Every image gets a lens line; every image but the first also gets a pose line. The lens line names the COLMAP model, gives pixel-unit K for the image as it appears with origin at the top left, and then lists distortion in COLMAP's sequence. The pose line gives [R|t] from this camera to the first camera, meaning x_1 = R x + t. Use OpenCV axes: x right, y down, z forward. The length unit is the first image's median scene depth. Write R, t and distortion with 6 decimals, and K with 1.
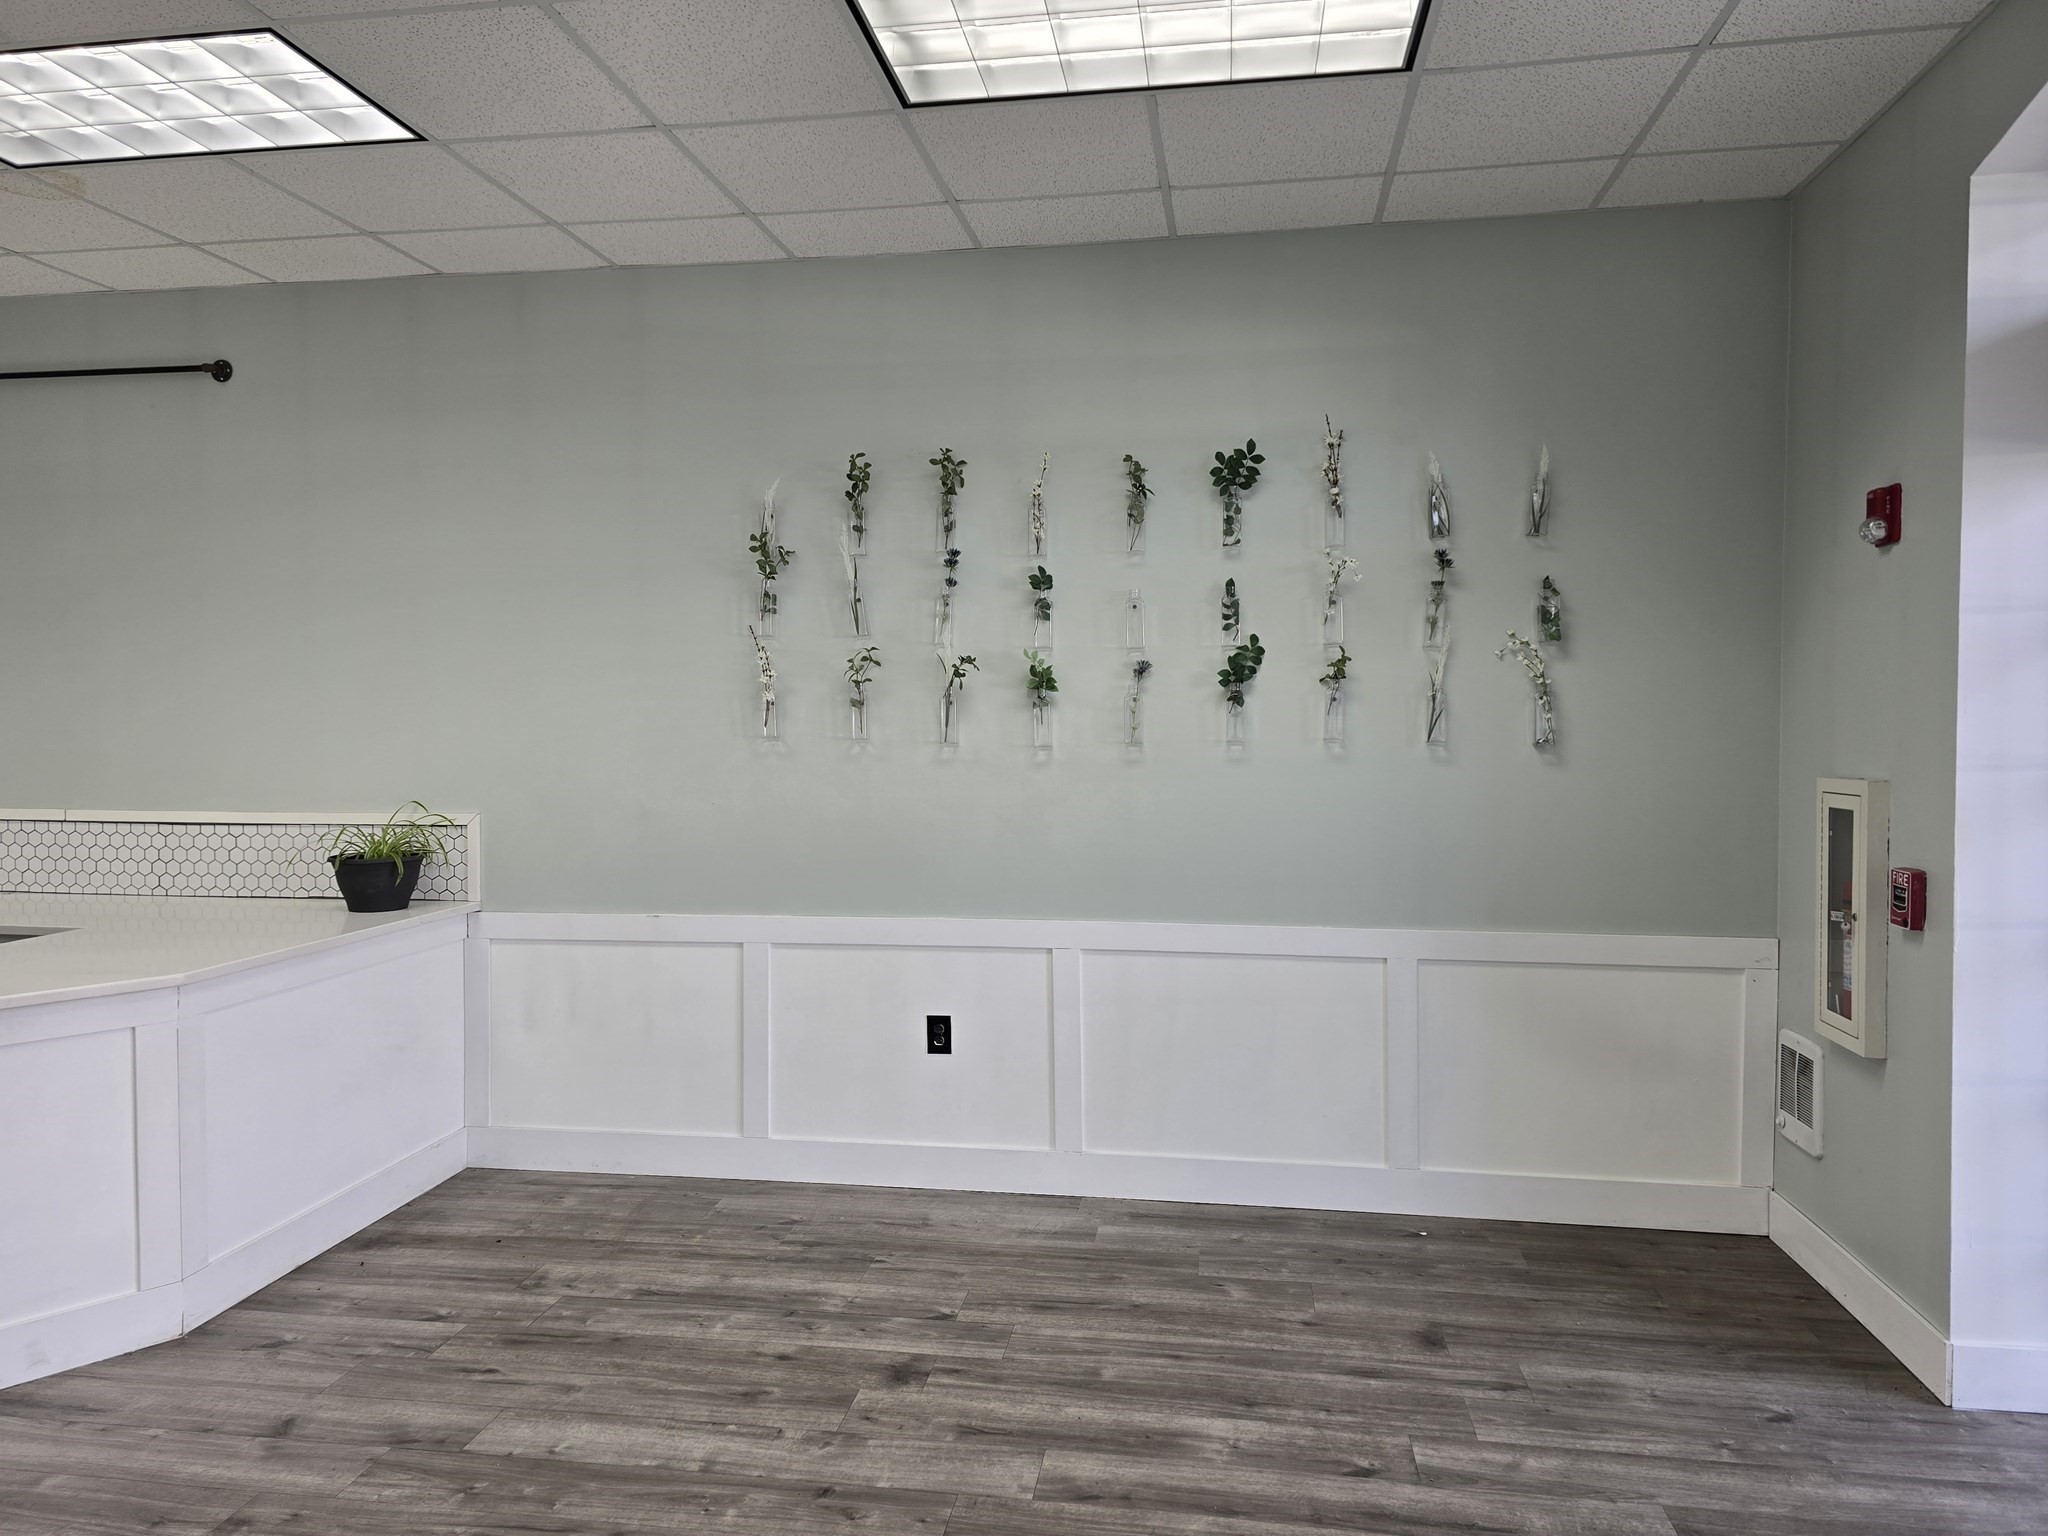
lens RADIAL K [[1367.5, 0, 1019.3], [0, 1367.5, 755.1], [0, 0, 1]] dist [0.060003, -0.044905]
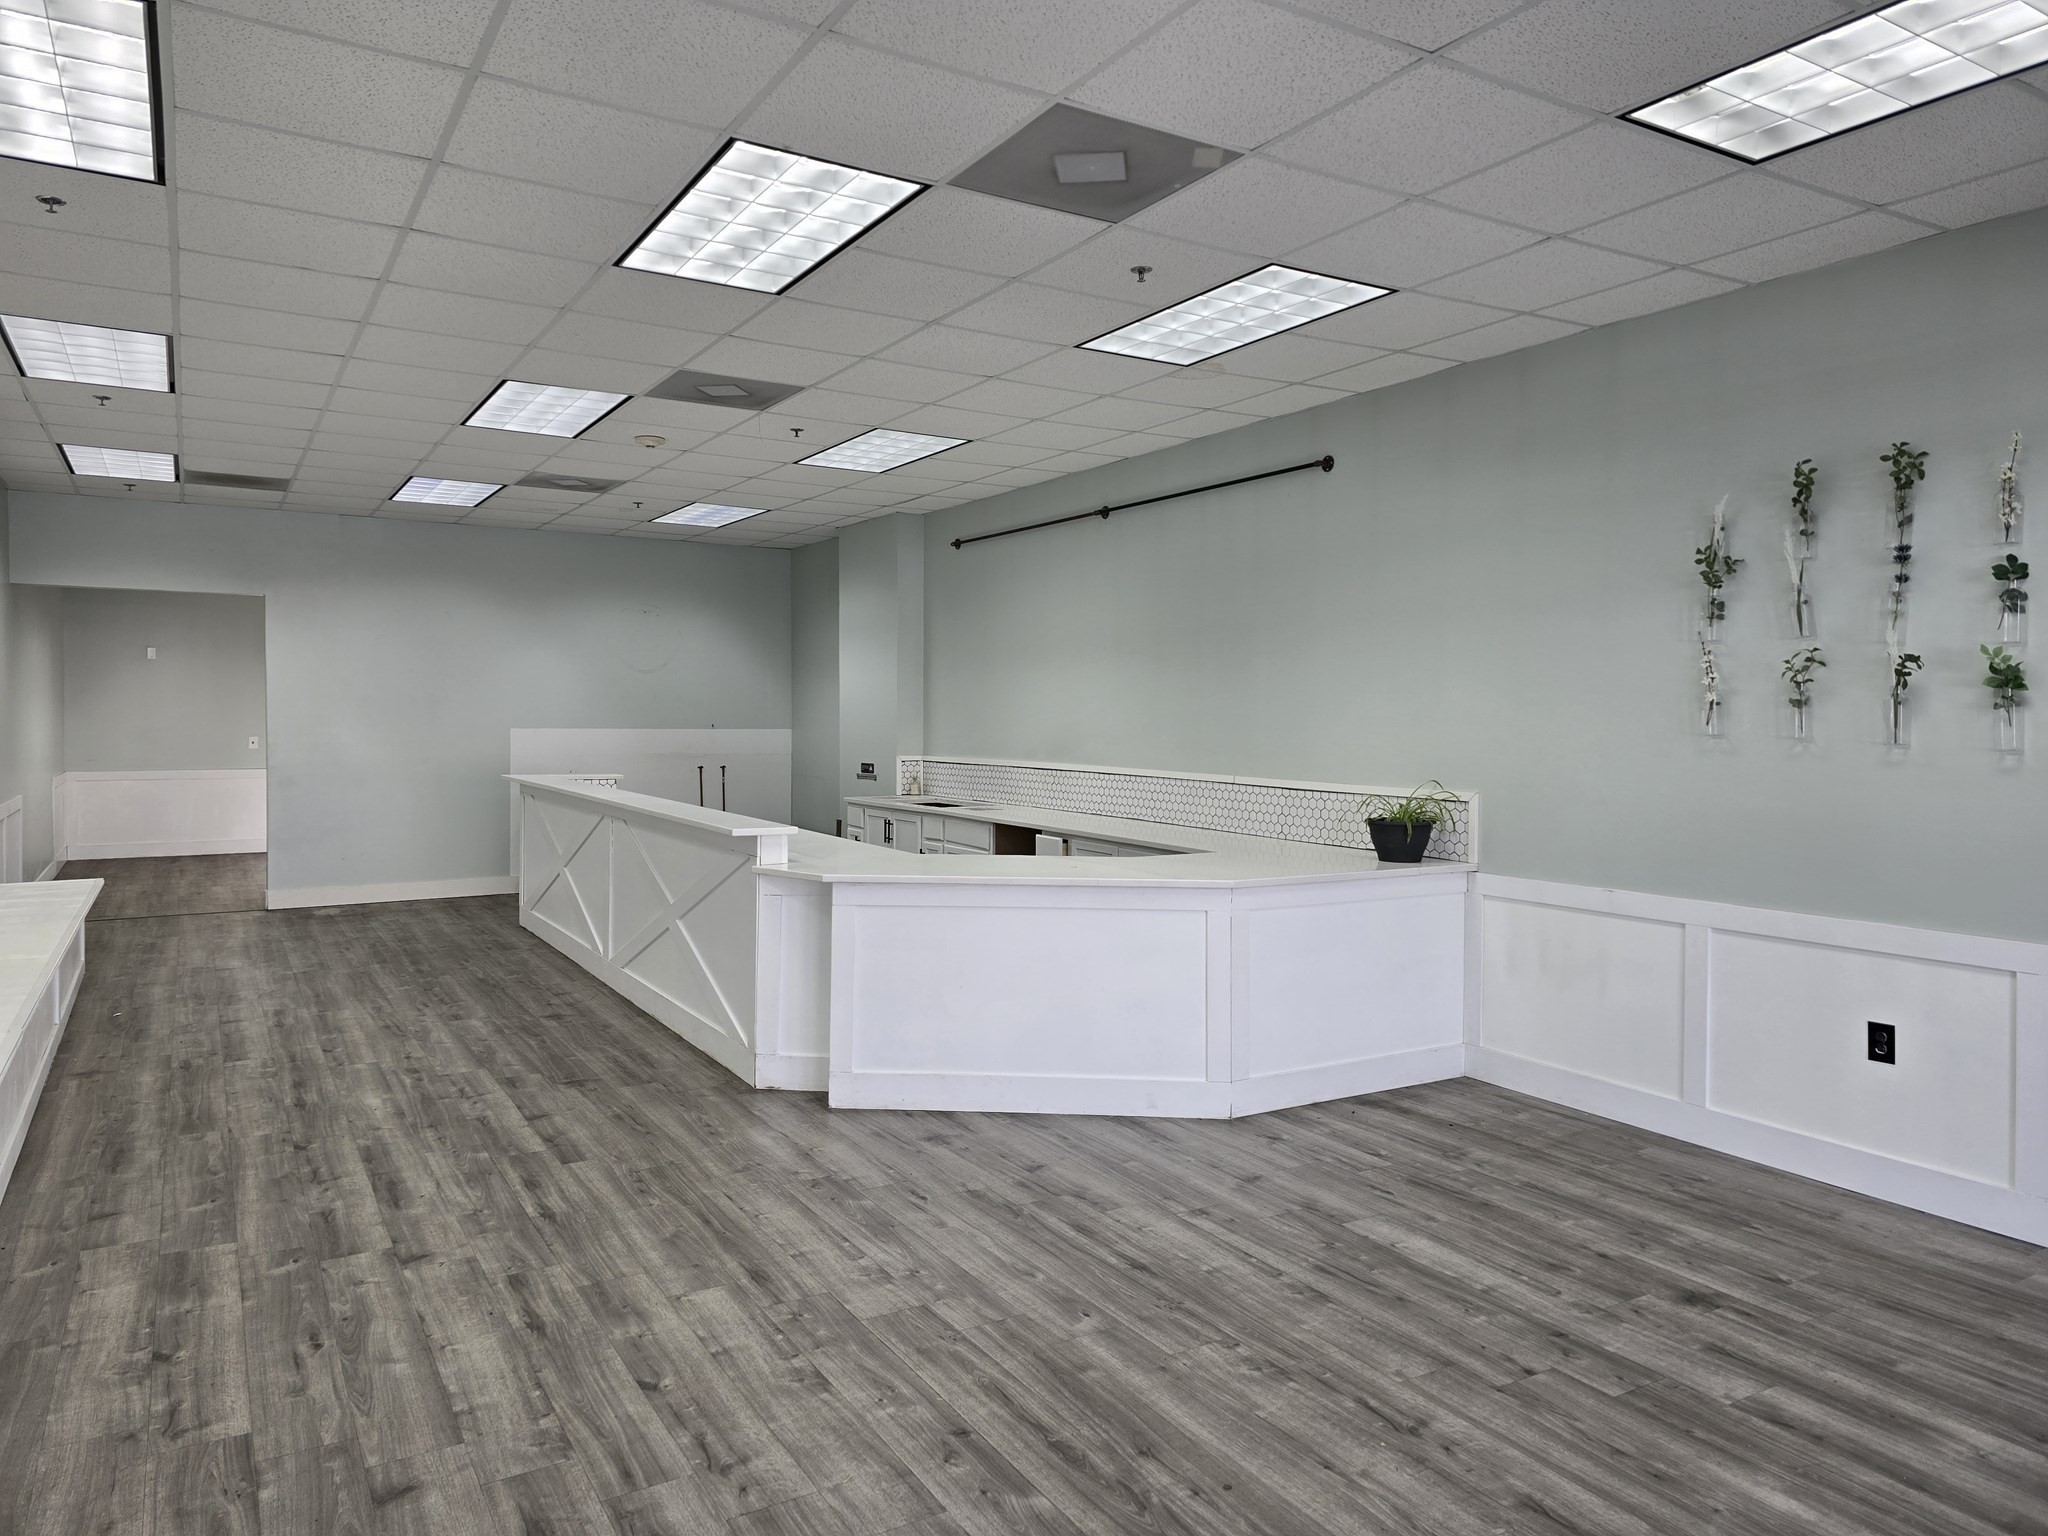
lens RADIAL K [[1367.5, 0, 1019.3], [0, 1367.5, 755.1], [0, 0, 1]] dist [0.060003, -0.044905]
pose [[0.638541, 0.029830, -0.769009, 0.339174], [-0.031063, 0.999433, 0.012975, 0.006287], [0.768960, 0.015603, 0.639106, -0.123559]]
